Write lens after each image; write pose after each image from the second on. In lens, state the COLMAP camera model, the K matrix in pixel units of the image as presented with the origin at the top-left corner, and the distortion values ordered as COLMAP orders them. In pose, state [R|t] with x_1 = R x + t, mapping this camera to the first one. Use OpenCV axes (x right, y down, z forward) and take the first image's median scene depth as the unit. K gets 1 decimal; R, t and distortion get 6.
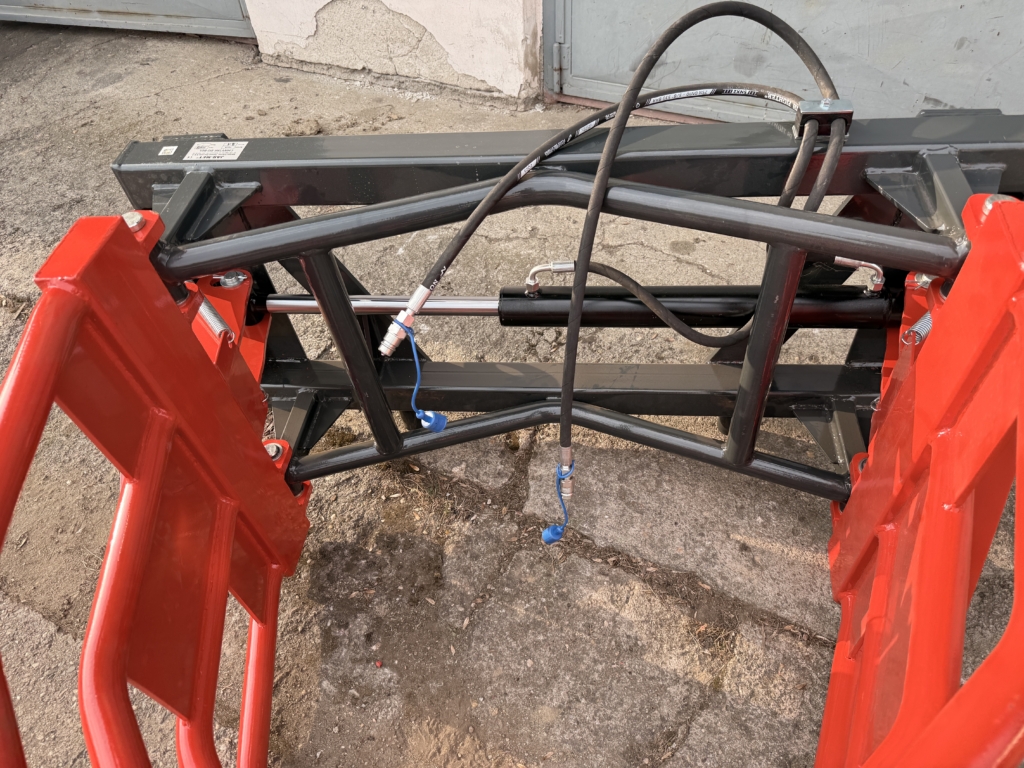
lens RADIAL K [[725.0, 0, 519.6], [0, 725.0, 381.2], [0, 0, 1]] dist [0.047263, -0.049306]
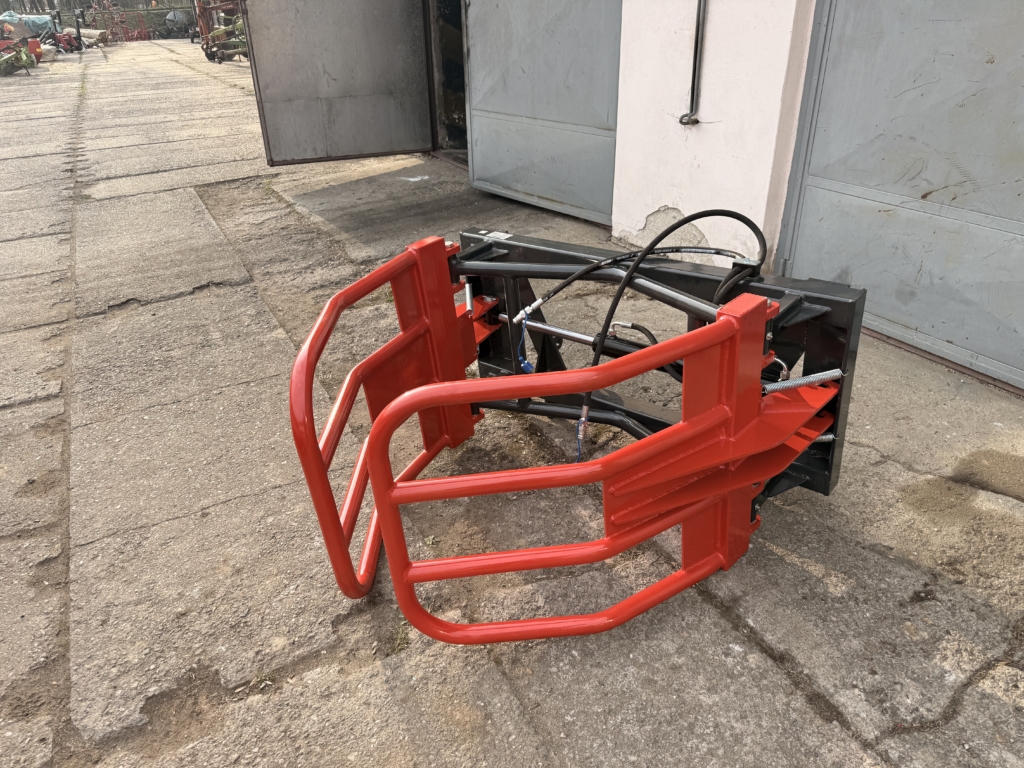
lens RADIAL K [[725.0, 0, 511.0], [0, 725.0, 388.3], [0, 0, 1]] dist [0.047263, -0.049306]
pose [[0.814289, 0.289081, -0.503354, 0.431921], [-0.415985, 0.895416, -0.158705, 0.220243], [0.404832, 0.338619, 0.849381, -0.355234]]
